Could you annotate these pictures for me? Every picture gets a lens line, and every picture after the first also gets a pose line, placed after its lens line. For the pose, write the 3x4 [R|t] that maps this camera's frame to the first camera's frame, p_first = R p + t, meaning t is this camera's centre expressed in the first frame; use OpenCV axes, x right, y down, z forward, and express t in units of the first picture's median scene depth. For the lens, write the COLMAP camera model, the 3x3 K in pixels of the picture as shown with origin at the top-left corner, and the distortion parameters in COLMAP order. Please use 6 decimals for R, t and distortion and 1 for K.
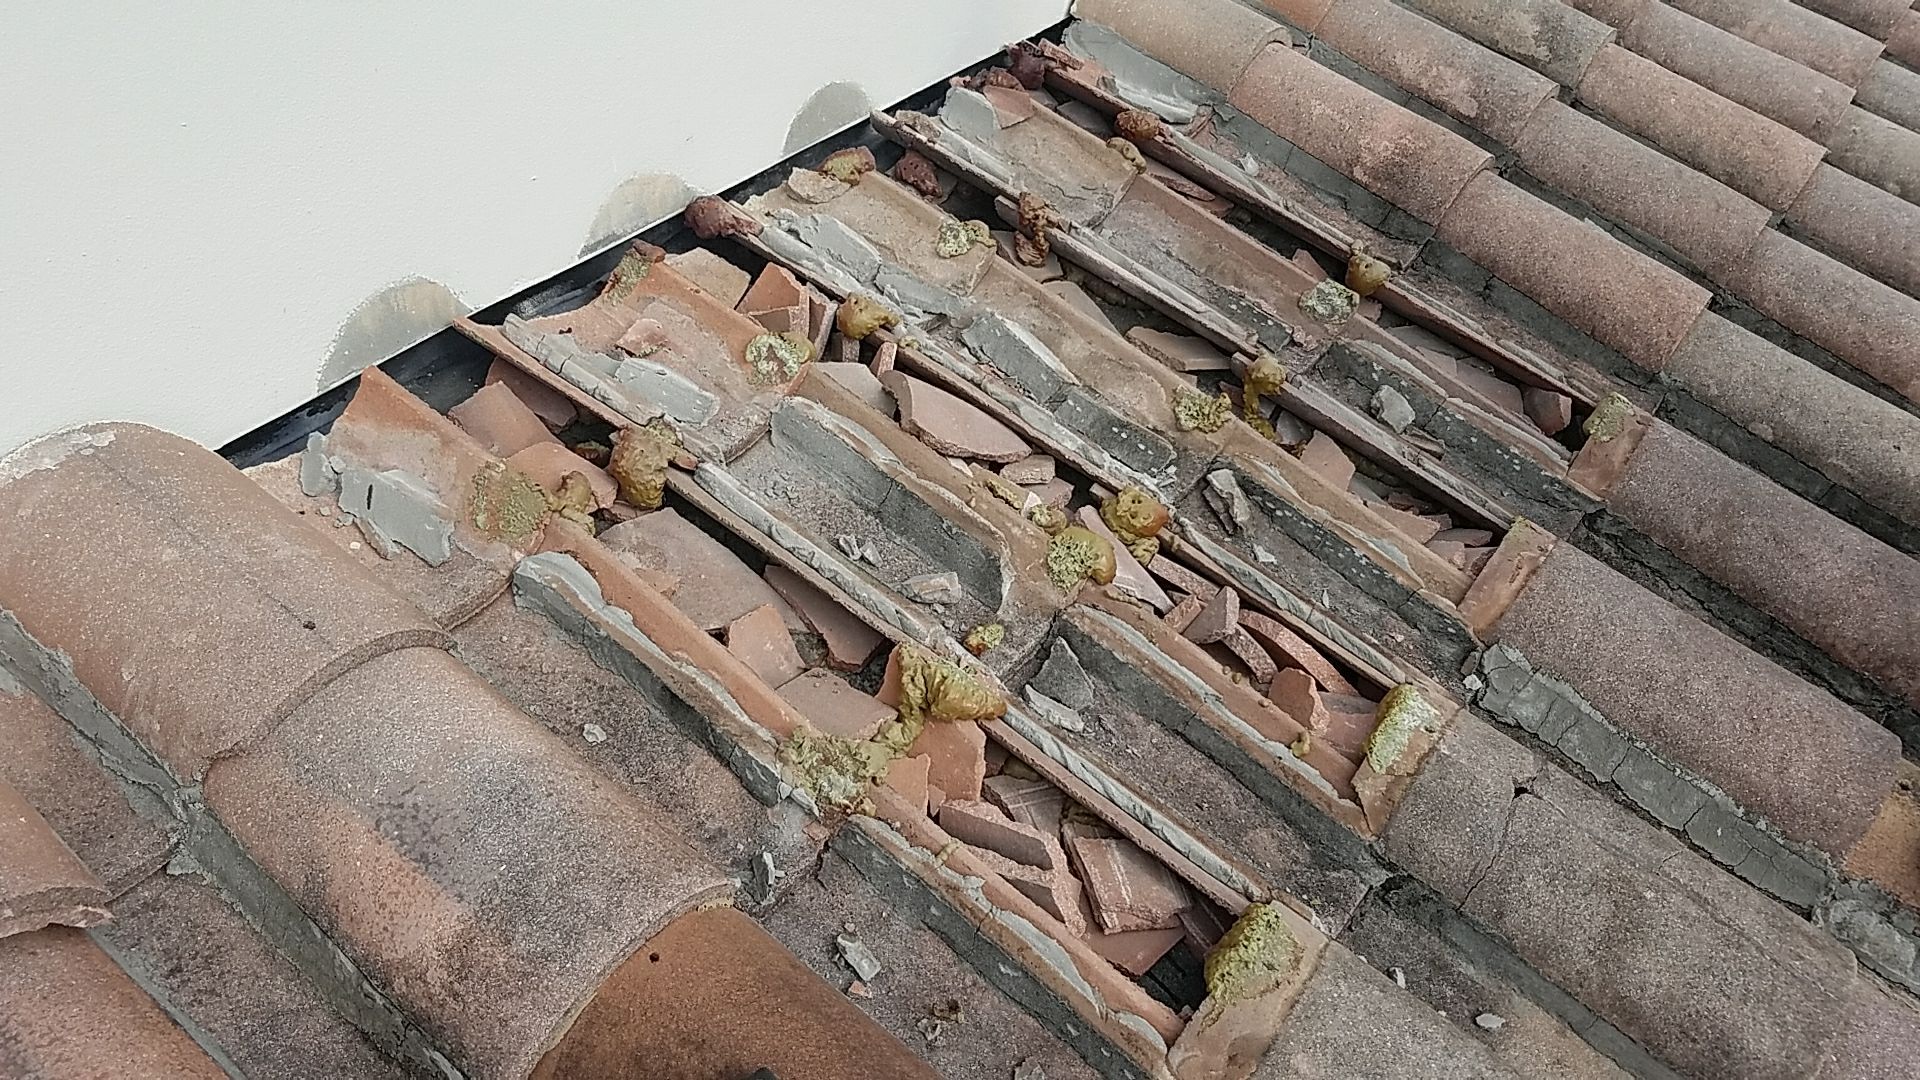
lens RADIAL K [[1467.7, 0, 960.0], [0, 1467.7, 540.0], [0, 0, 1]] dist [-0.065903, 0.009251]
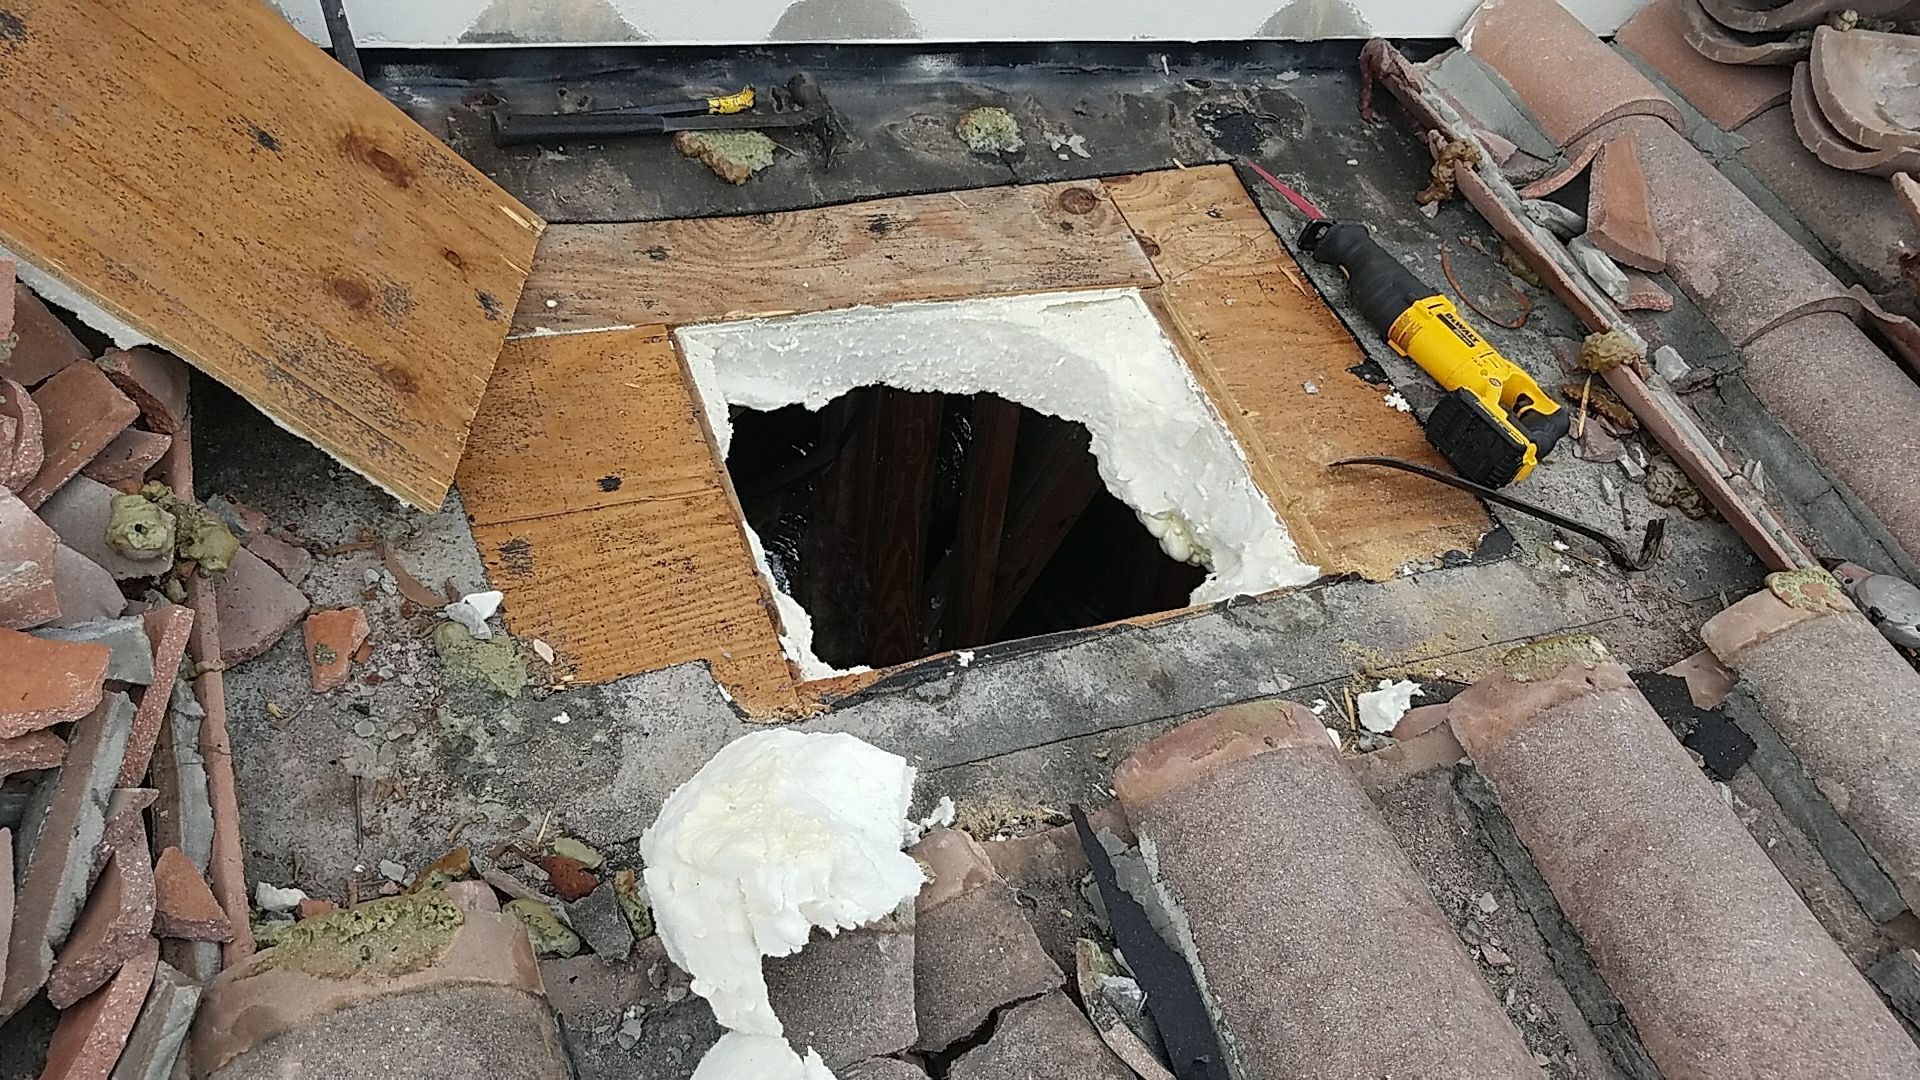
lens RADIAL K [[1467.7, 0, 960.0], [0, 1467.7, 540.0], [0, 0, 1]] dist [-0.065903, 0.009251]
pose [[0.859001, 0.374218, -0.349395, 0.477452], [-0.399190, 0.916868, 0.000584, -0.024159], [0.320568, 0.138973, 0.936975, 0.253772]]
